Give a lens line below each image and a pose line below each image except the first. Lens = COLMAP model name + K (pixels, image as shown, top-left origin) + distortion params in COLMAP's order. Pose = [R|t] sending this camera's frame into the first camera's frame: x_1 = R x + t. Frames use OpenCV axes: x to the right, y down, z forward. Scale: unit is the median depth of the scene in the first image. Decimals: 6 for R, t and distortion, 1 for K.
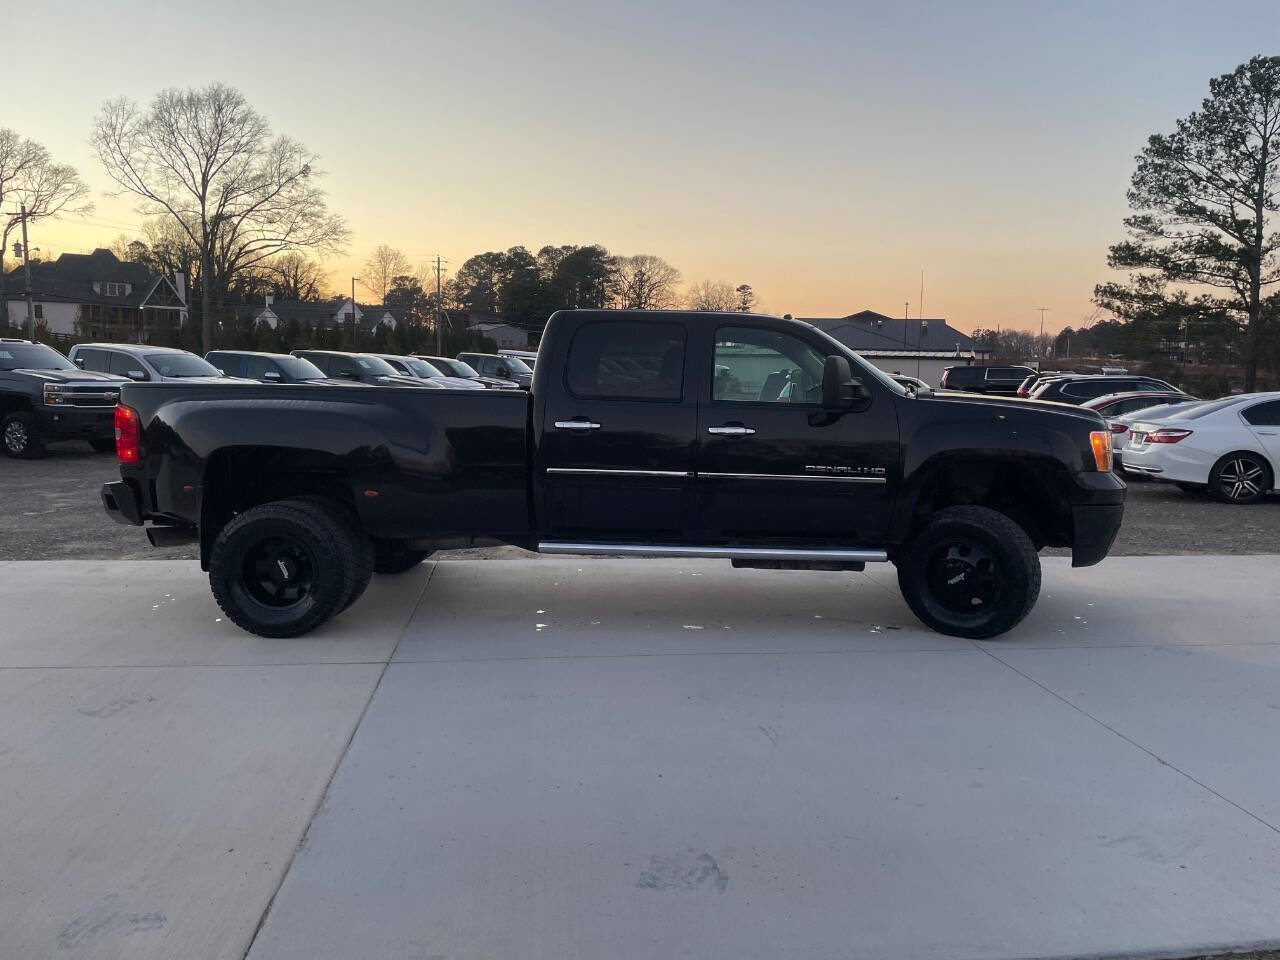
lens RADIAL K [[964.2, 0, 657.6], [0, 964.2, 485.8], [0, 0, 1]] dist [0.079205, -0.101672]
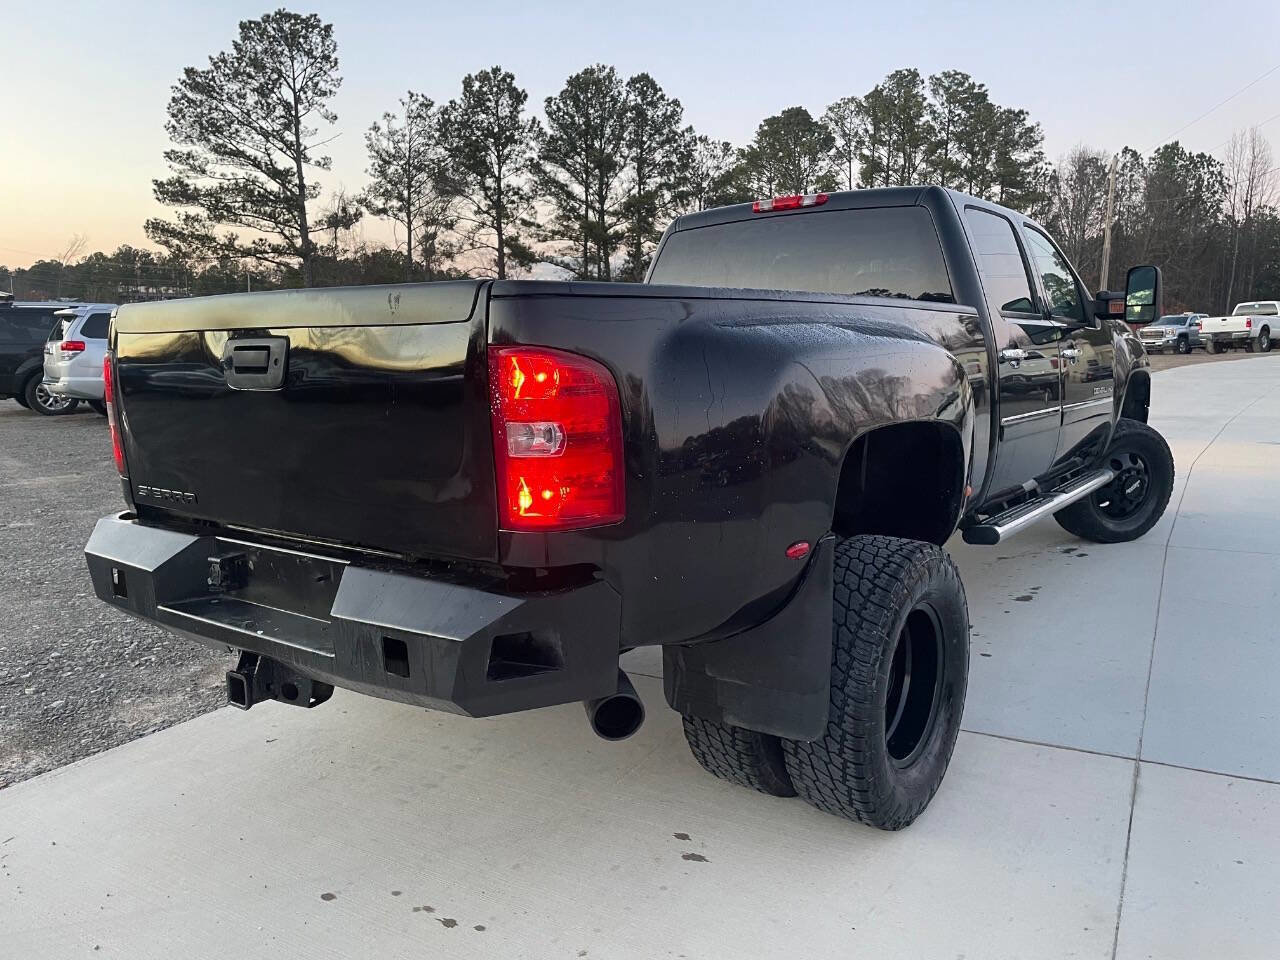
lens RADIAL K [[964.2, 0, 656.3], [0, 964.2, 474.8], [0, 0, 1]] dist [0.079205, -0.101672]
pose [[0.553285, -0.139819, 0.821174, -0.085569], [0.103487, 0.989713, 0.098789, -0.007594], [-0.826539, 0.030323, 0.562063, 0.084868]]
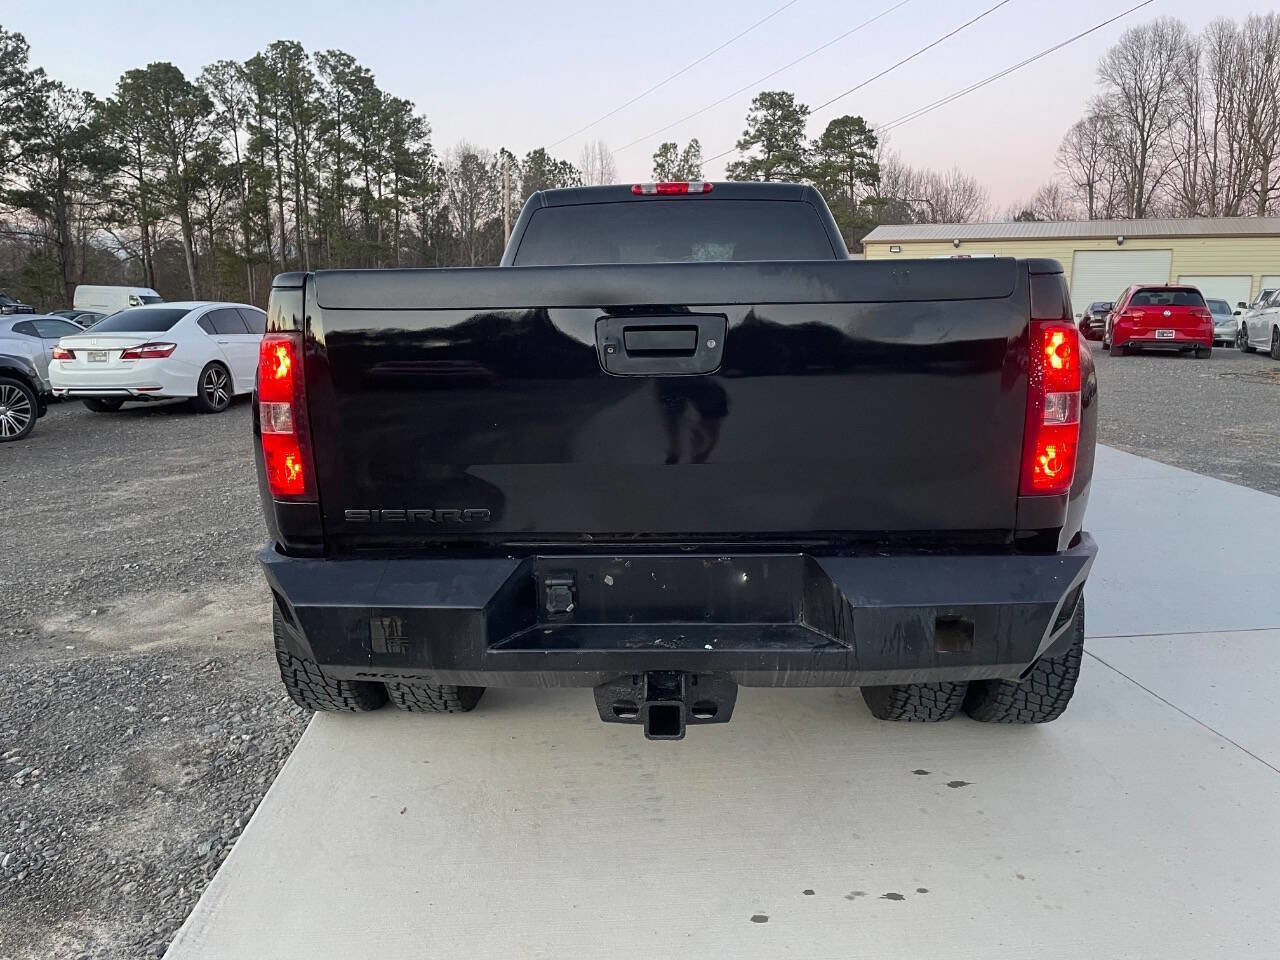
lens RADIAL K [[964.2, 0, 649.2], [0, 964.2, 476.0], [0, 0, 1]] dist [0.079205, -0.101672]
pose [[-0.011064, -0.179932, 0.983617, -0.096746], [0.106848, 0.977832, 0.180076, -0.011807], [-0.994214, 0.107090, 0.008406, 0.123558]]
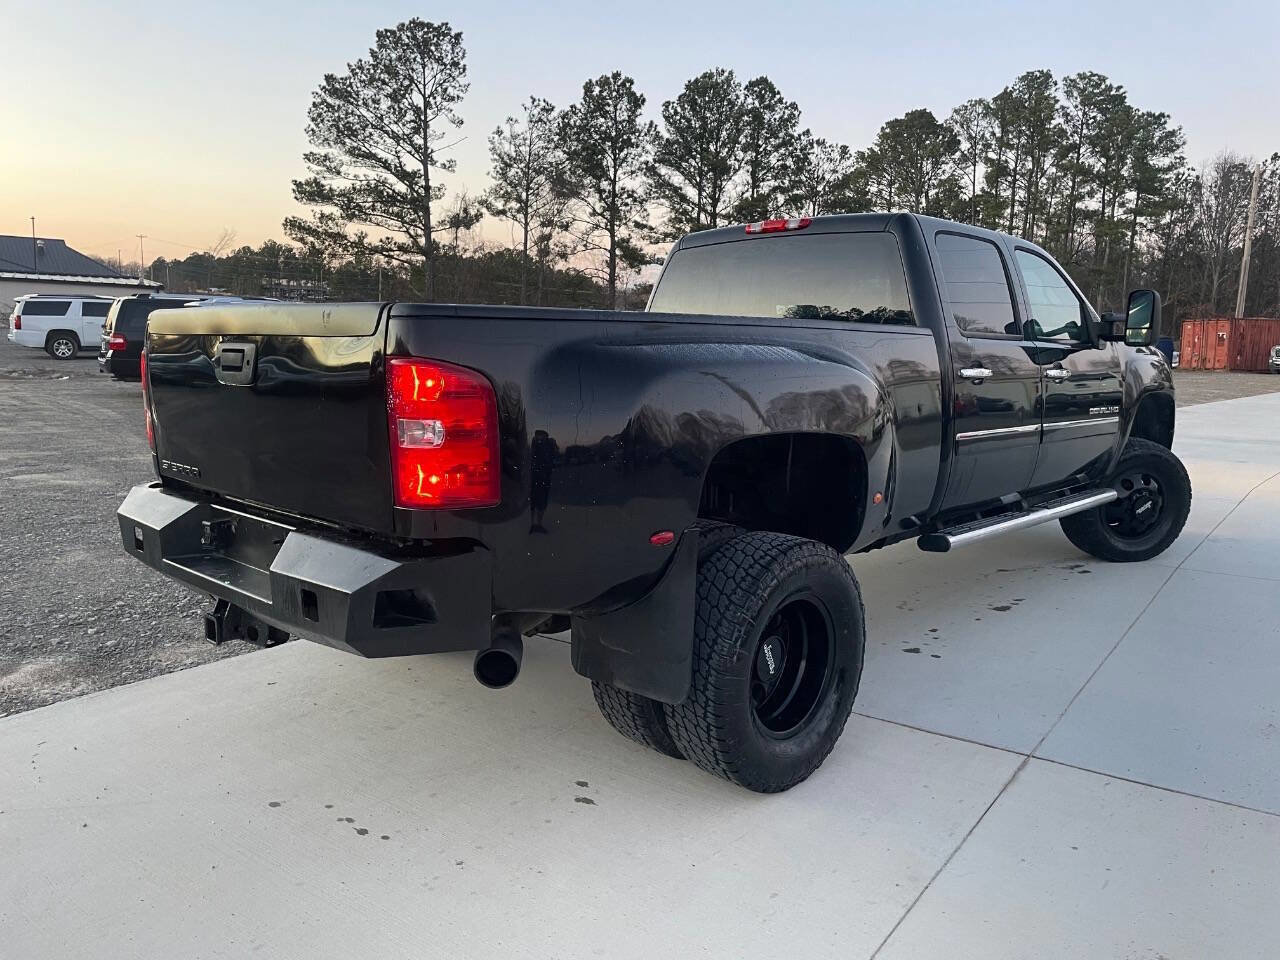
lens RADIAL K [[964.2, 0, 650.5], [0, 964.2, 473.3], [0, 0, 1]] dist [0.079205, -0.101672]
pose [[0.651693, -0.110792, 0.750348, -0.084922], [0.070263, 0.993839, 0.085720, -0.007086], [-0.755222, -0.003142, 0.655462, 0.072324]]
